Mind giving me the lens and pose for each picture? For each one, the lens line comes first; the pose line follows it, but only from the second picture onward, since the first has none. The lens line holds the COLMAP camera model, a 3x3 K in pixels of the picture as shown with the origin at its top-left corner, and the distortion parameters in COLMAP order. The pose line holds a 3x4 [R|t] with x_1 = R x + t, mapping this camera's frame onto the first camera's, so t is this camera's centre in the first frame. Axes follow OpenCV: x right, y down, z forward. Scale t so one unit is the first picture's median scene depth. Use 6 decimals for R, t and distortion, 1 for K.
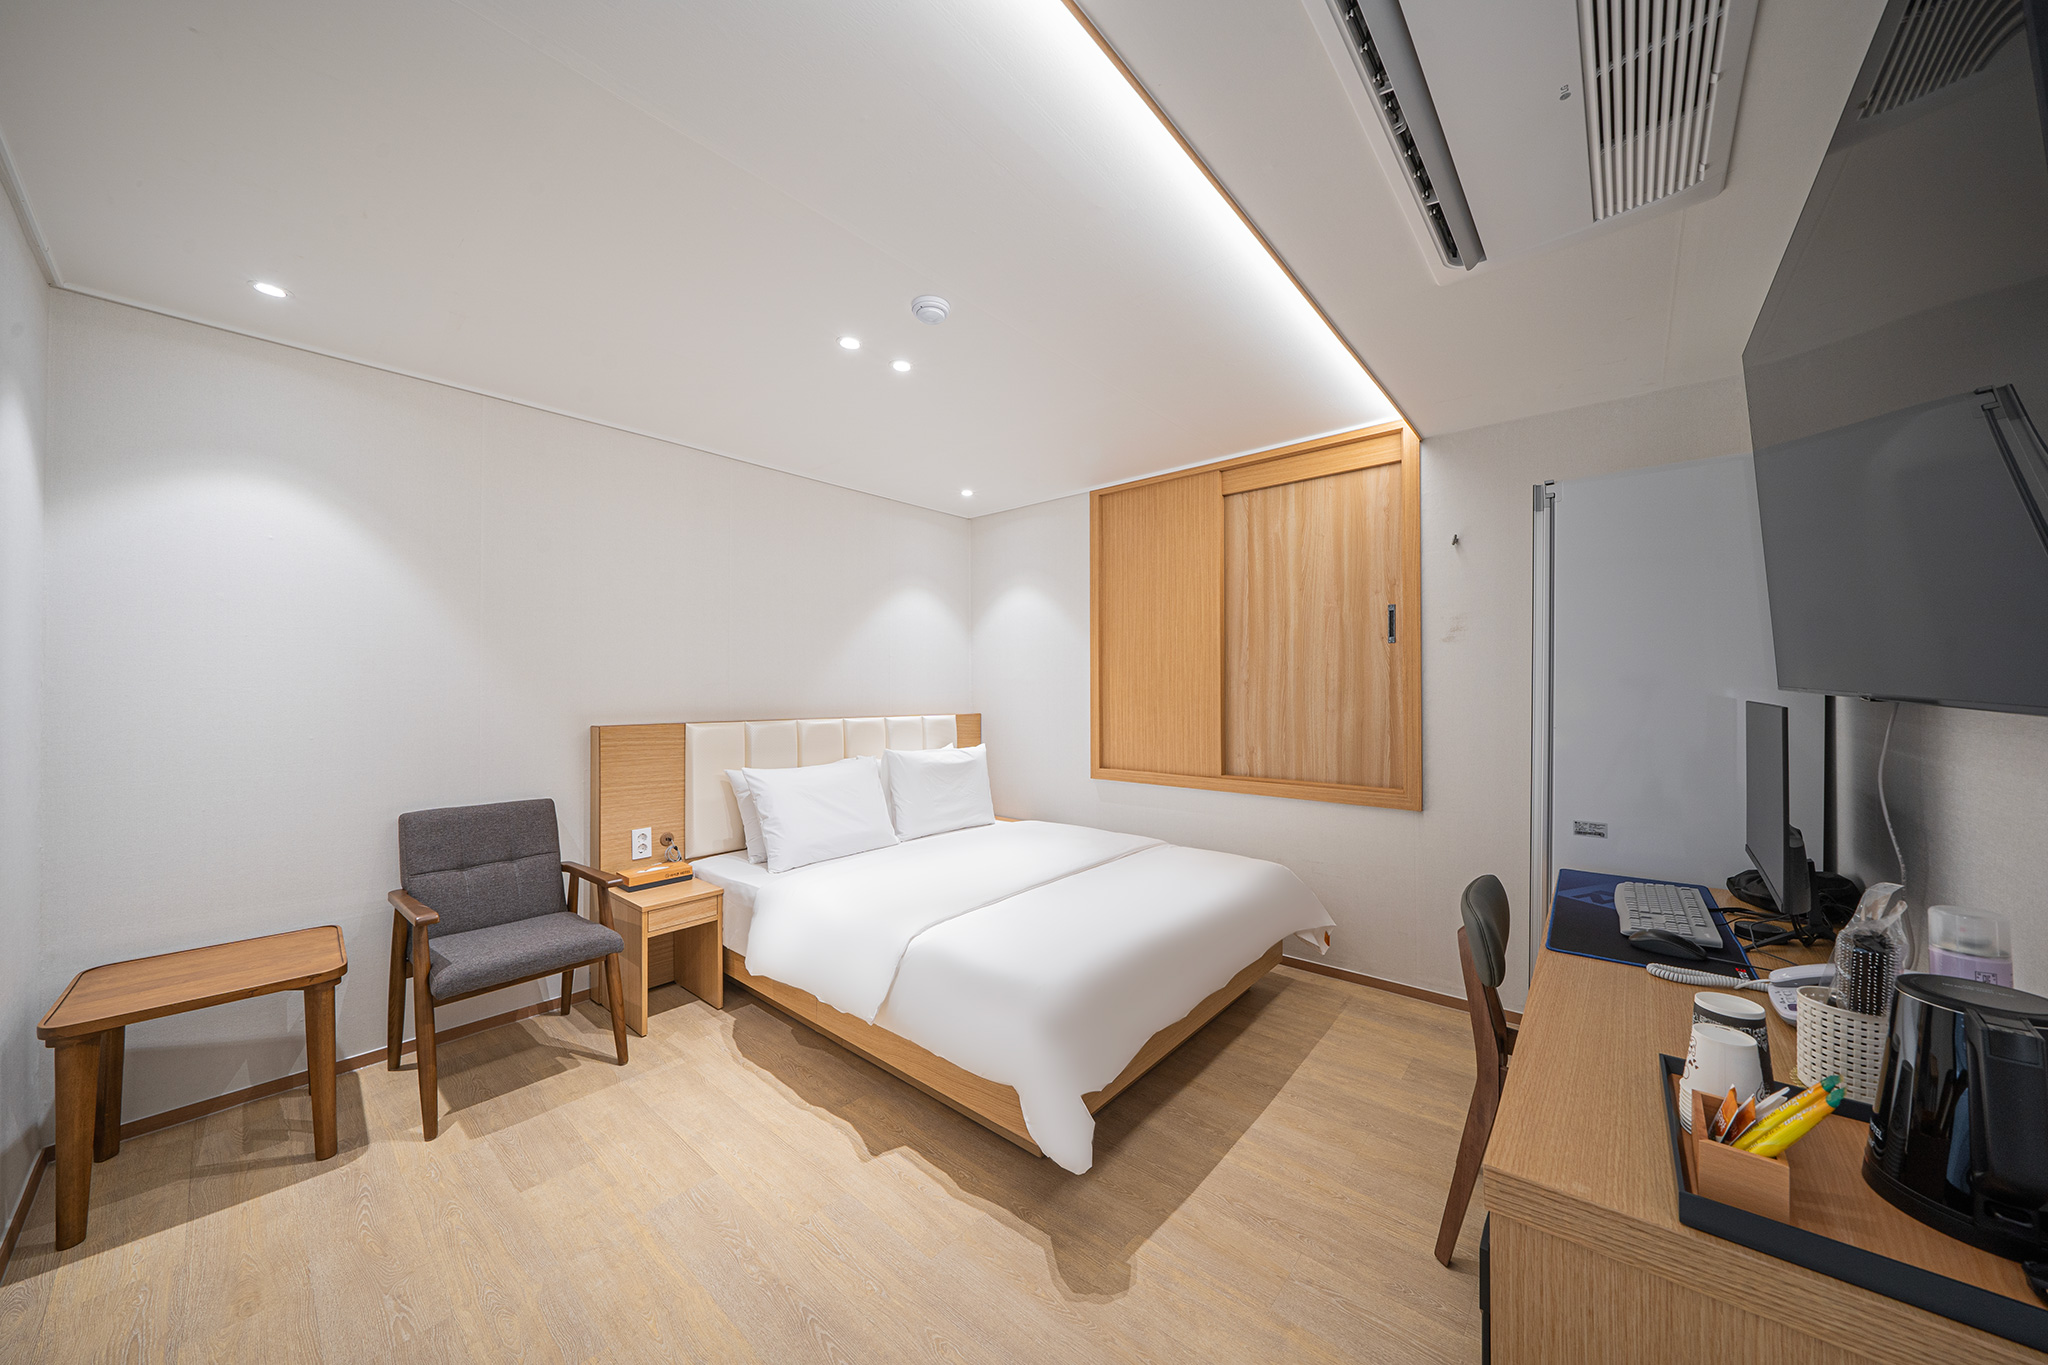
lens RADIAL K [[696.9, 0, 1024.0], [0, 696.9, 682.5], [0, 0, 1]] dist [-0.011856, -0.000072]
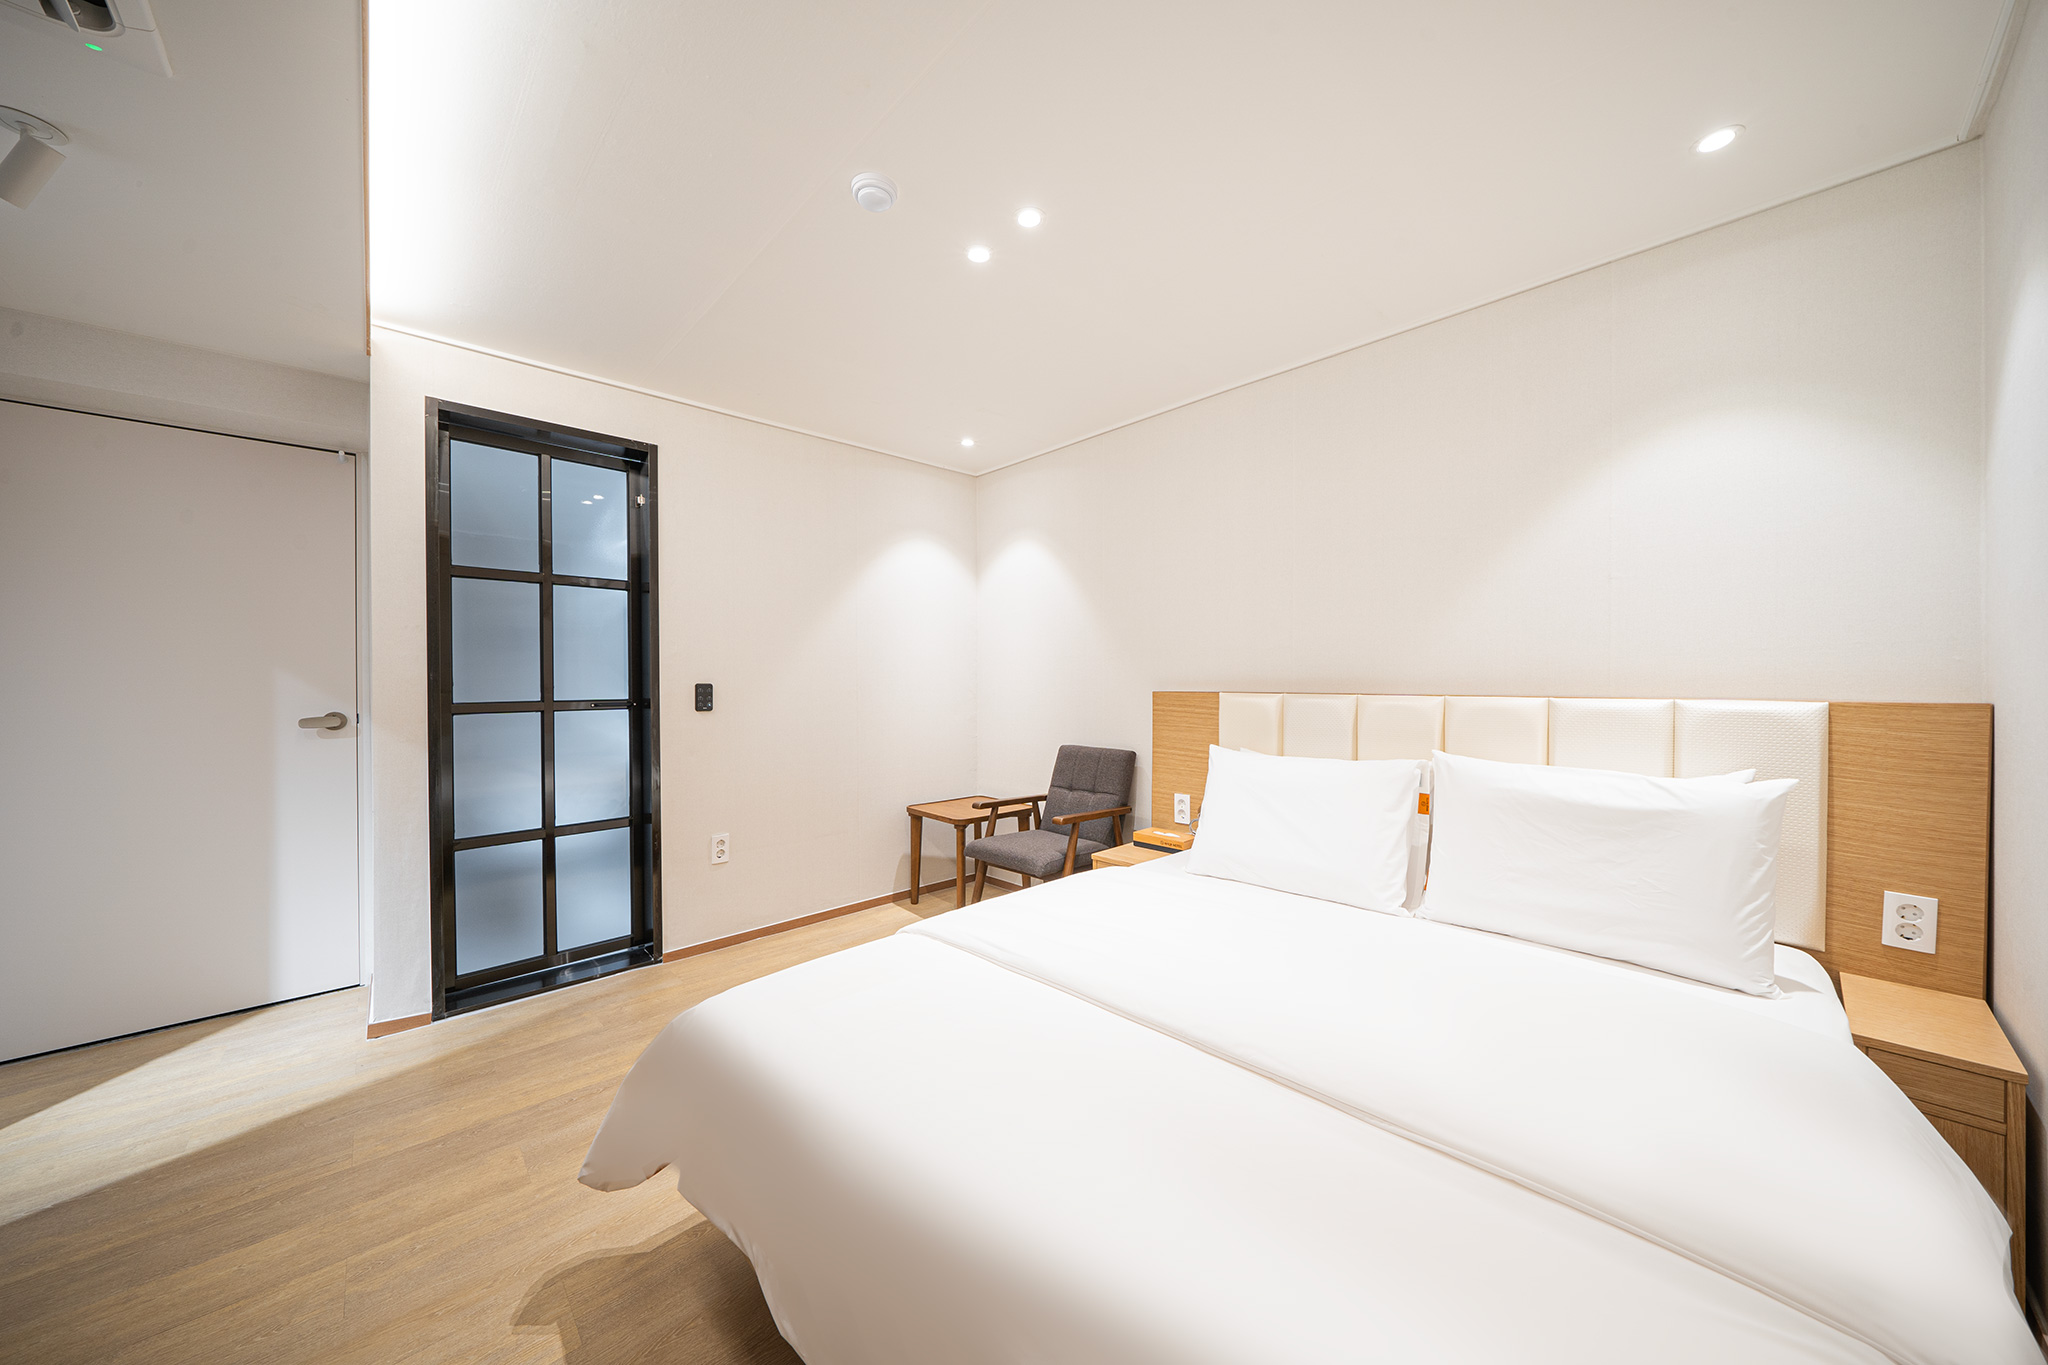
lens RADIAL K [[696.9, 0, 1024.0], [0, 696.9, 682.5], [0, 0, 1]] dist [-0.011856, -0.000072]
pose [[-0.099575, 0.005178, -0.995017, 0.429044], [0.011730, 0.999923, 0.004030, 0.036435], [0.994961, -0.011270, -0.099628, 0.781590]]
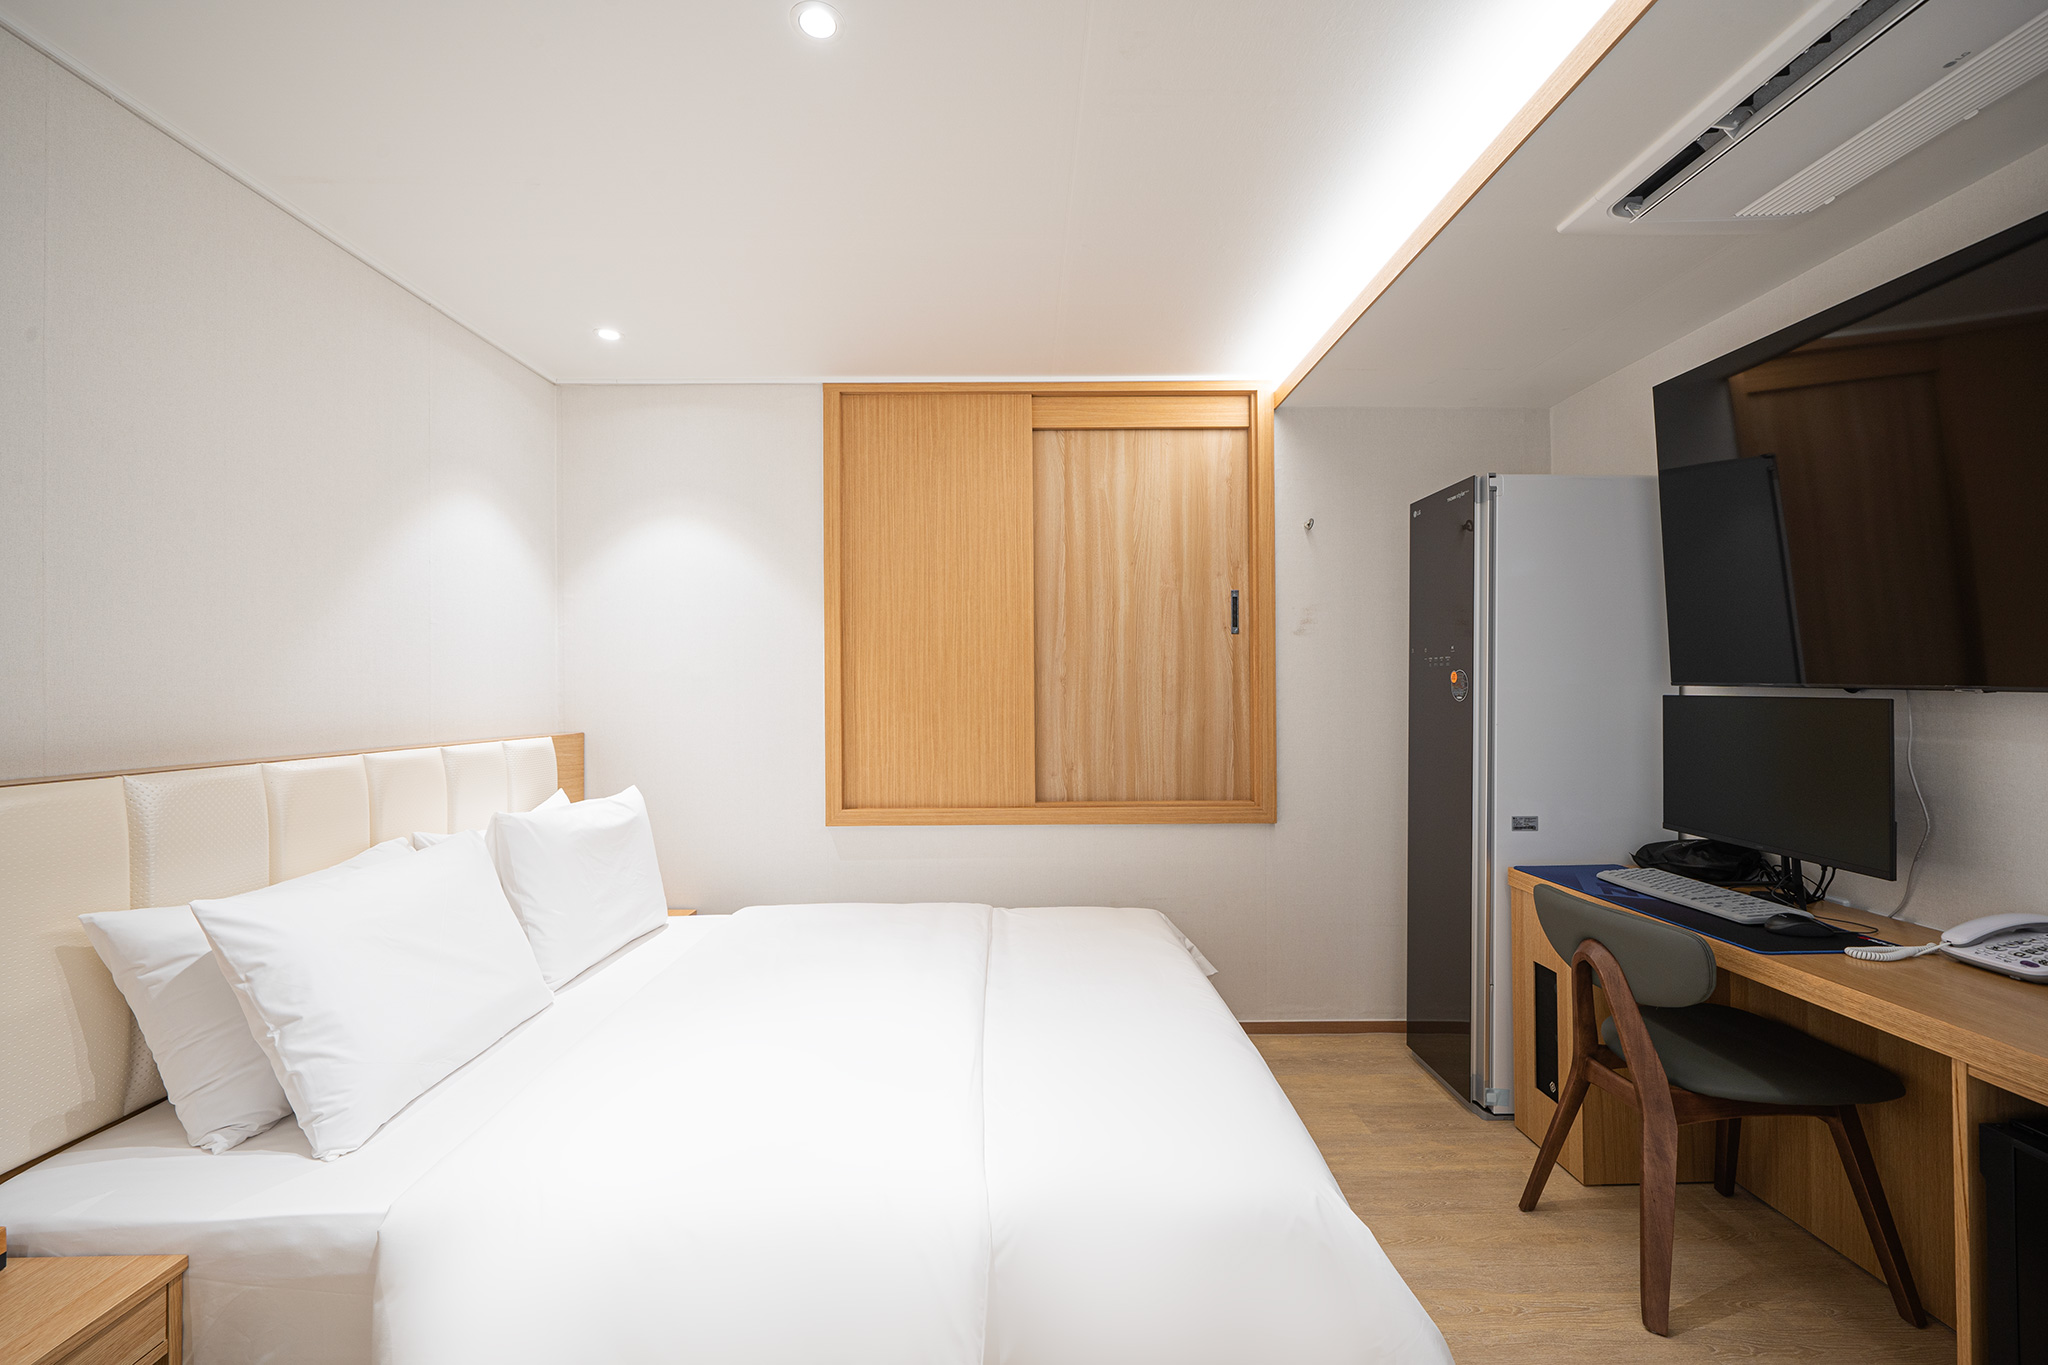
lens RADIAL K [[846.6, 0, 1024.0], [0, 846.6, 682.5], [0, 0, 1]] dist [0.001091, 0.000040]
pose [[0.751533, 0.001858, 0.659693, -0.339137], [-0.001592, 0.999998, -0.001003, 0.005225], [-0.659694, -0.000296, 0.751534, 0.339242]]
